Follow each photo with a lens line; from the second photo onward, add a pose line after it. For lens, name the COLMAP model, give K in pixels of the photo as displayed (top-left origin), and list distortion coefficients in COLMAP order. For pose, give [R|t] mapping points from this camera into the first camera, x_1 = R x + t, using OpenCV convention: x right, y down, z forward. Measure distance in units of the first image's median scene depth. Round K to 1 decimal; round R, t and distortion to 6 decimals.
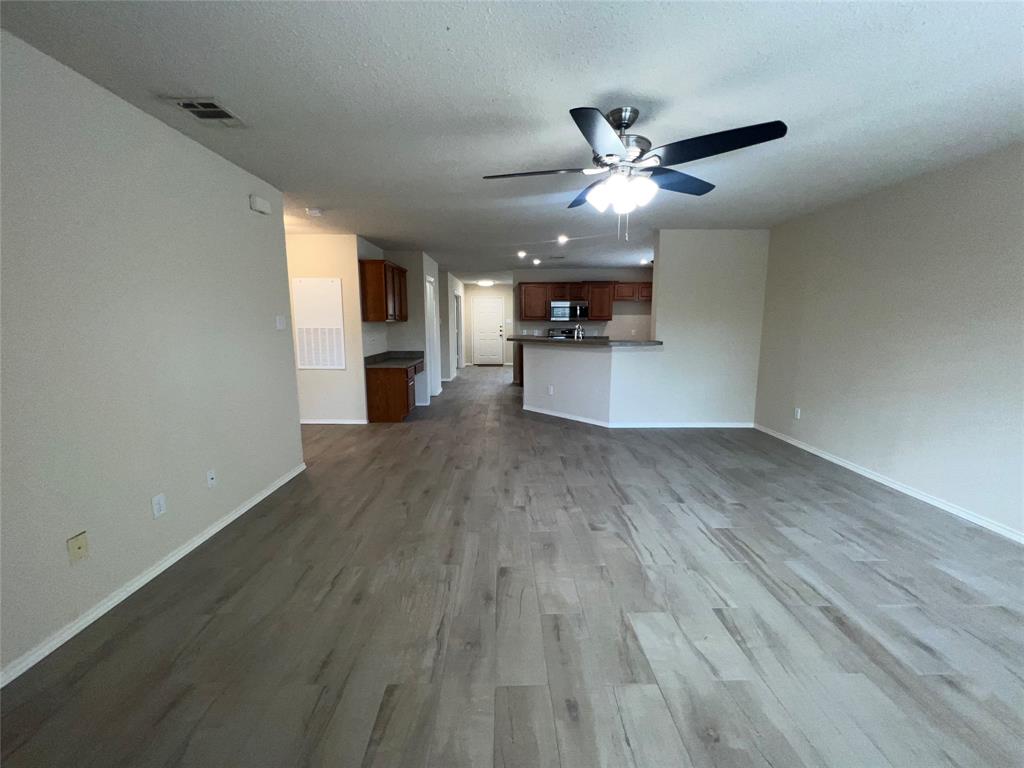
lens RADIAL K [[408.4, 0, 509.4], [0, 408.4, 381.4], [0, 0, 1]] dist [-0.002562, 0.000513]
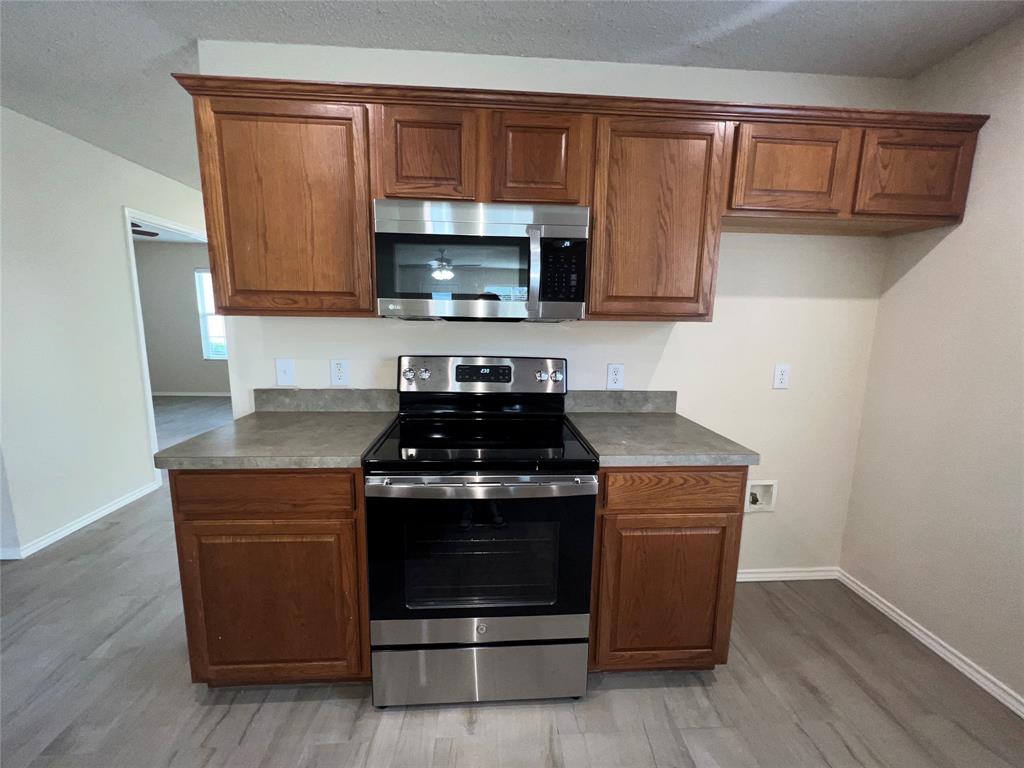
lens RADIAL K [[408.4, 0, 509.4], [0, 408.4, 381.4], [0, 0, 1]] dist [-0.002562, 0.000513]
pose [[0.998592, 0.008737, 0.052317, 0.389218], [-0.009068, 0.999940, 0.006108, -0.322585], [-0.052261, -0.006574, 0.998612, 2.160444]]
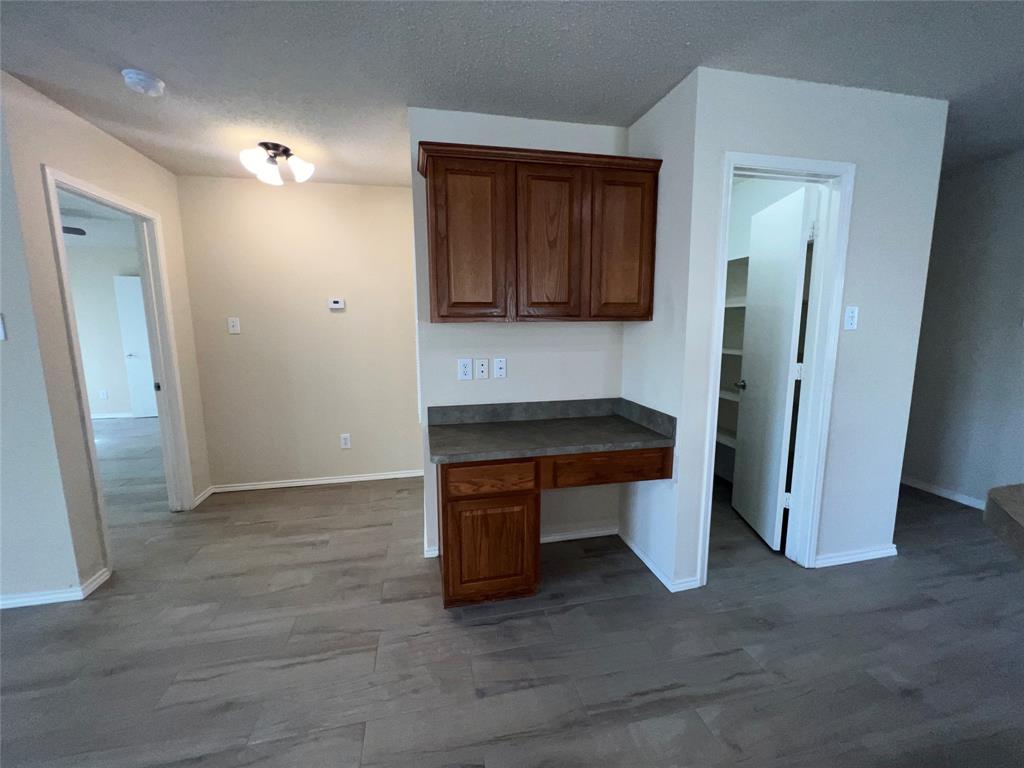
lens RADIAL K [[411.0, 0, 506.3], [0, 411.0, 382.0], [0, 0, 1]] dist [0.006678, 0.000194]
pose [[0.202785, 0.138077, -0.969440, 0.119381], [-0.134600, 0.984542, 0.112073, -0.241615], [0.969928, 0.107760, 0.218235, 1.648891]]
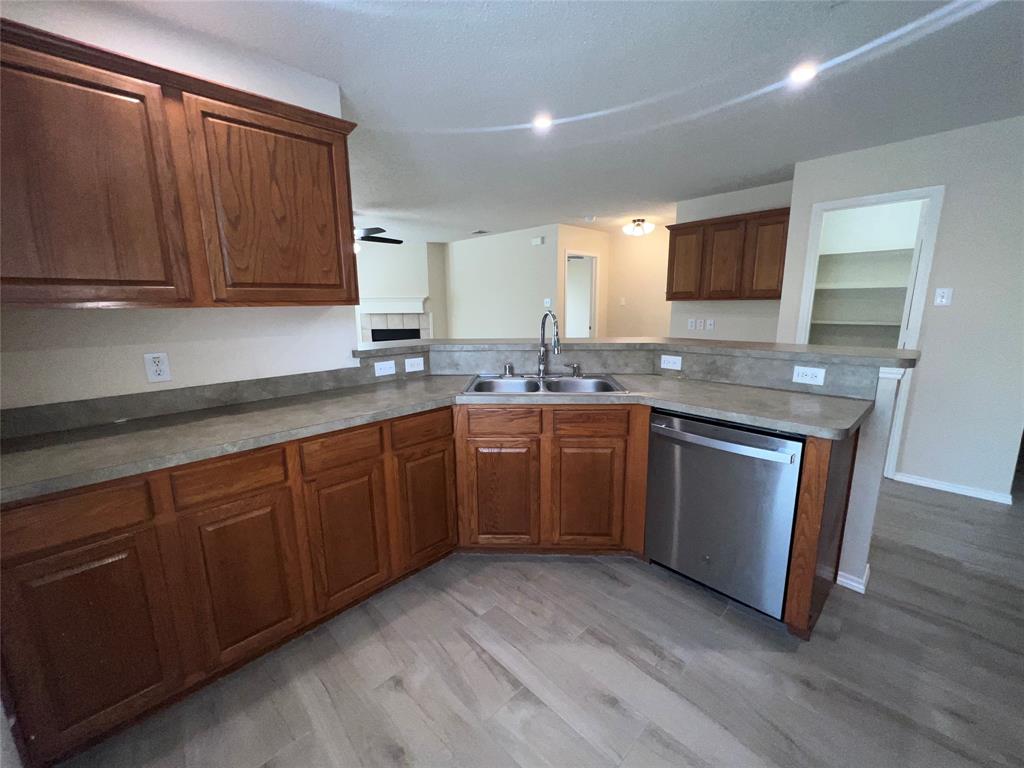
lens RADIAL K [[408.4, 0, 509.4], [0, 408.4, 381.4], [0, 0, 1]] dist [-0.002562, 0.000513]
pose [[-0.719121, 0.142560, -0.680104, 0.871811], [-0.087864, 0.952219, 0.292505, -0.345567], [0.689307, 0.270103, -0.672235, 2.316758]]
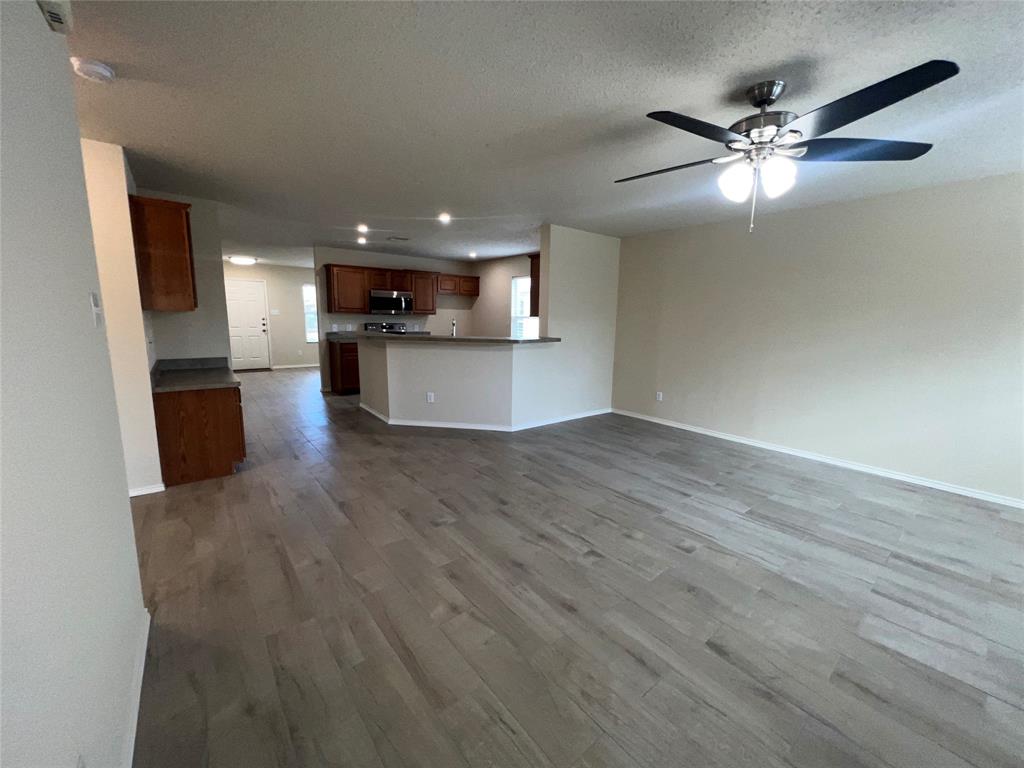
lens RADIAL K [[408.4, 0, 509.4], [0, 408.4, 381.4], [0, 0, 1]] dist [-0.002562, 0.000513]
pose [[0.790503, -0.079602, 0.607264, -0.514969], [0.070013, 0.996763, 0.039520, -0.061827], [-0.608444, 0.011276, 0.793517, 0.431399]]
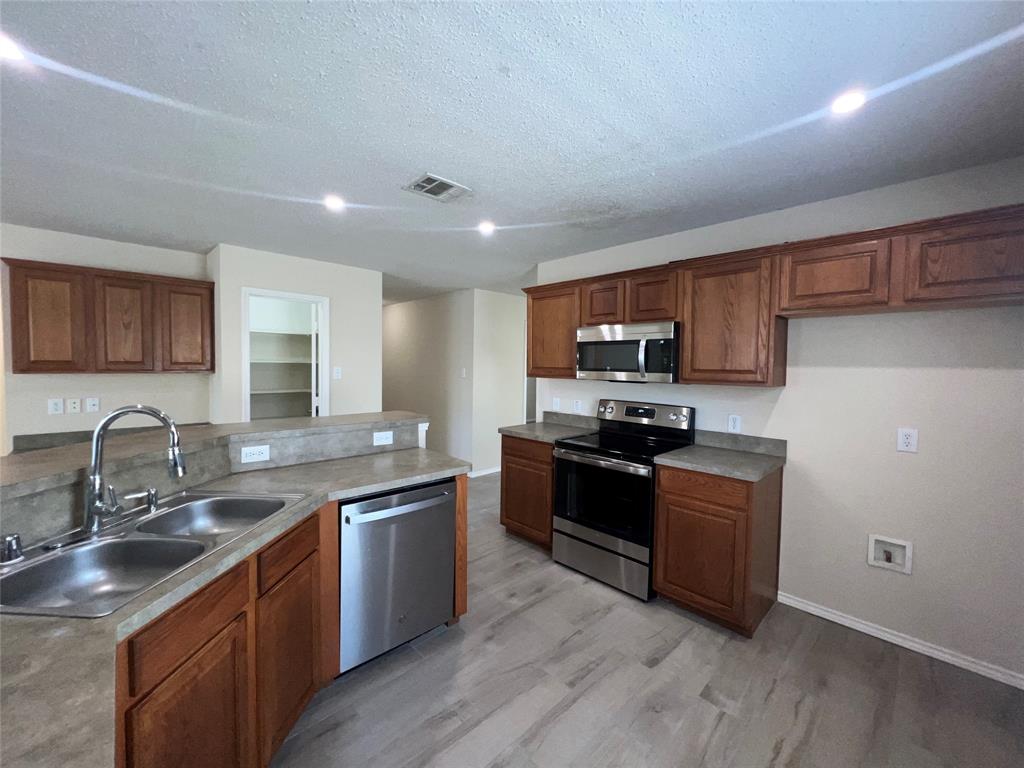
lens RADIAL K [[411.0, 0, 506.3], [0, 411.0, 382.0], [0, 0, 1]] dist [0.006678, 0.000194]
pose [[0.685867, 0.040753, -0.726585, 0.871709], [-0.121721, 0.990790, -0.059328, -0.304677], [0.717475, 0.129132, 0.684510, 1.822721]]
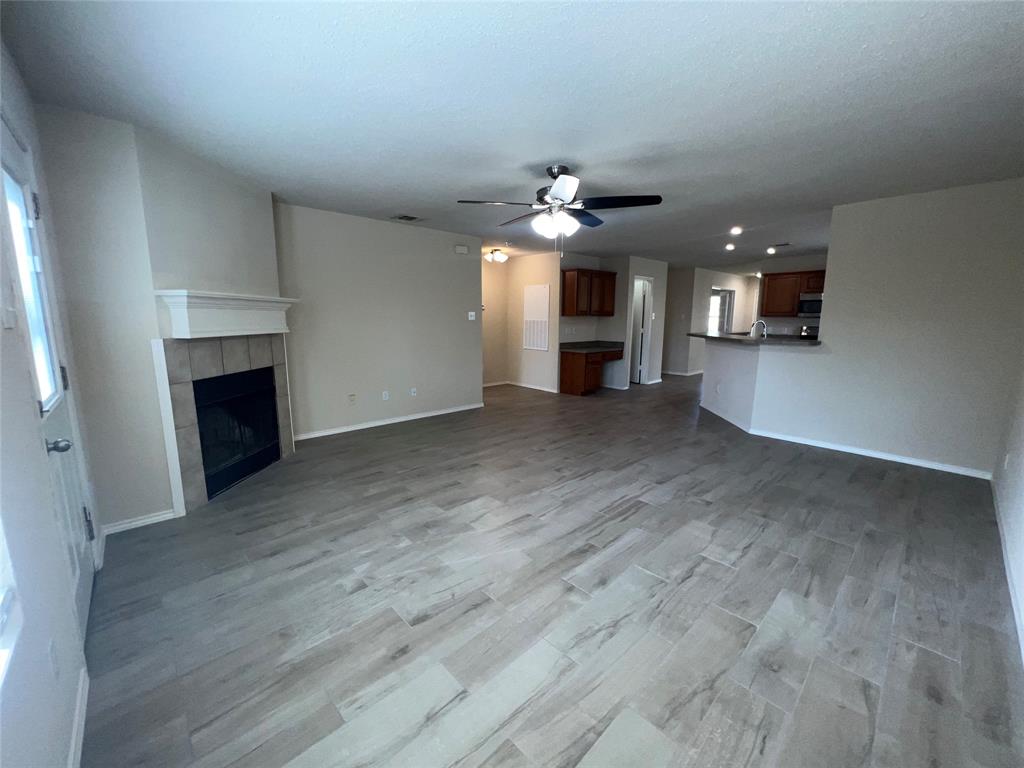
lens RADIAL K [[408.4, 0, 509.4], [0, 408.4, 381.4], [0, 0, 1]] dist [-0.002562, 0.000513]
pose [[0.673348, 0.121146, -0.729333, 0.870669], [-0.113572, 0.991724, 0.059876, 0.006626], [0.730550, 0.042515, 0.681534, -0.036226]]
